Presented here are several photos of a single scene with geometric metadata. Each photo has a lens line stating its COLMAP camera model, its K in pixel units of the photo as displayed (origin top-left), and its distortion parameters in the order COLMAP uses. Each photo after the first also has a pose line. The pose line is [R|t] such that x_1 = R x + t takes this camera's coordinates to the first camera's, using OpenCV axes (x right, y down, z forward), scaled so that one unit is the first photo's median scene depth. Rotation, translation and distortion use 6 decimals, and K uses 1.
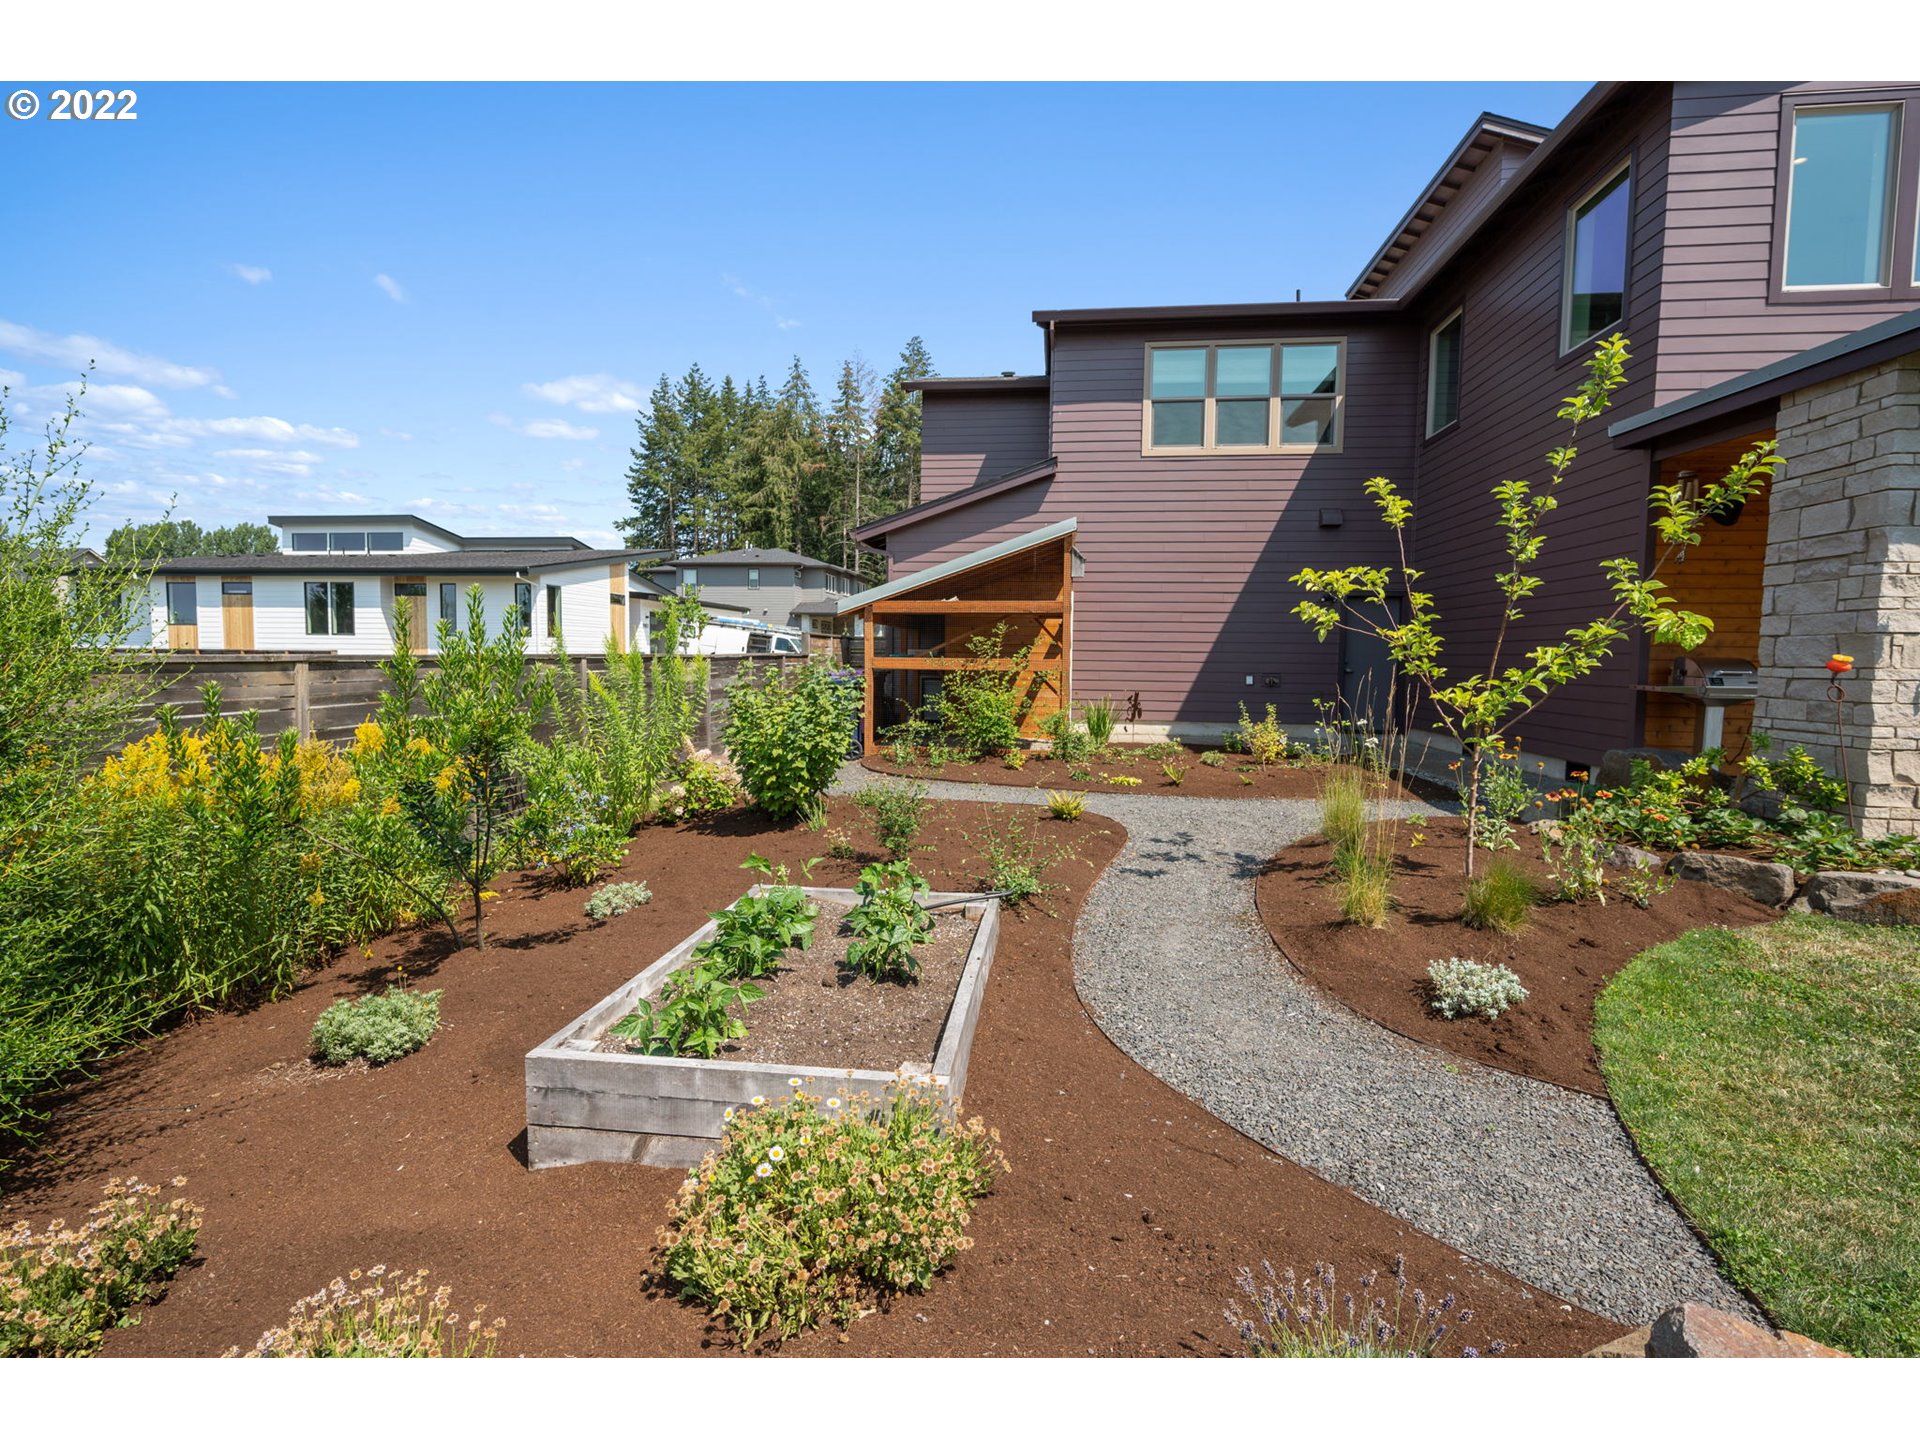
lens RADIAL K [[893.9, 0, 955.5], [0, 893.9, 711.2], [0, 0, 1]] dist [-0.006204, -0.000781]
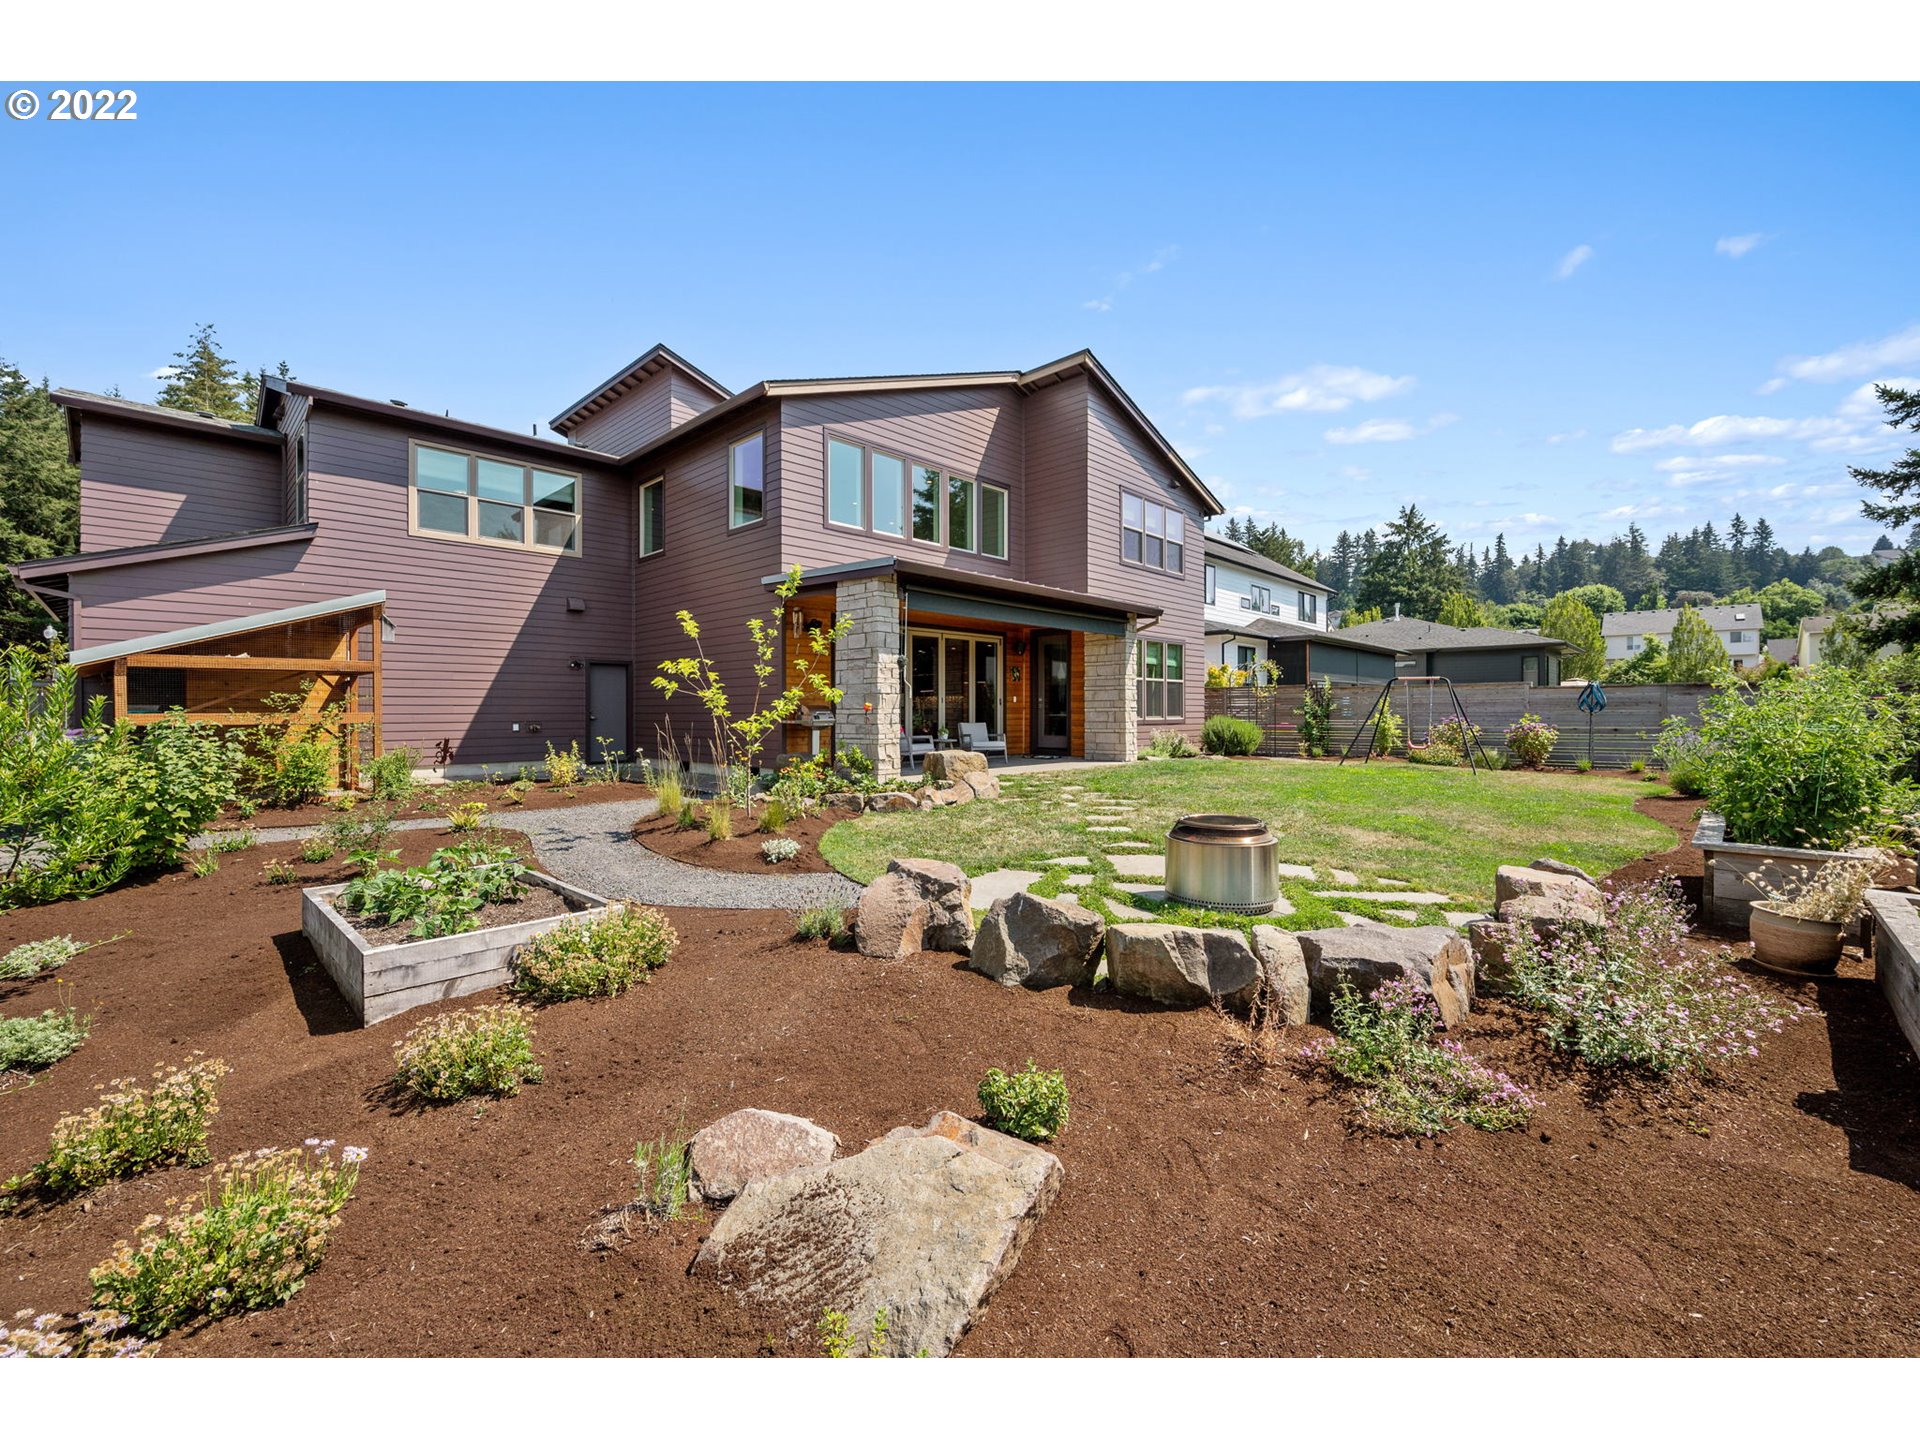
lens RADIAL K [[782.8, 0, 955.5], [0, 782.8, 717.3], [0, 0, 1]] dist [0.012339, 0.000349]
pose [[0.590349, -0.021810, 0.806853, -0.392596], [0.061723, 0.997928, -0.018186, 0.018557], [-0.804785, 0.060538, 0.590472, -0.291020]]
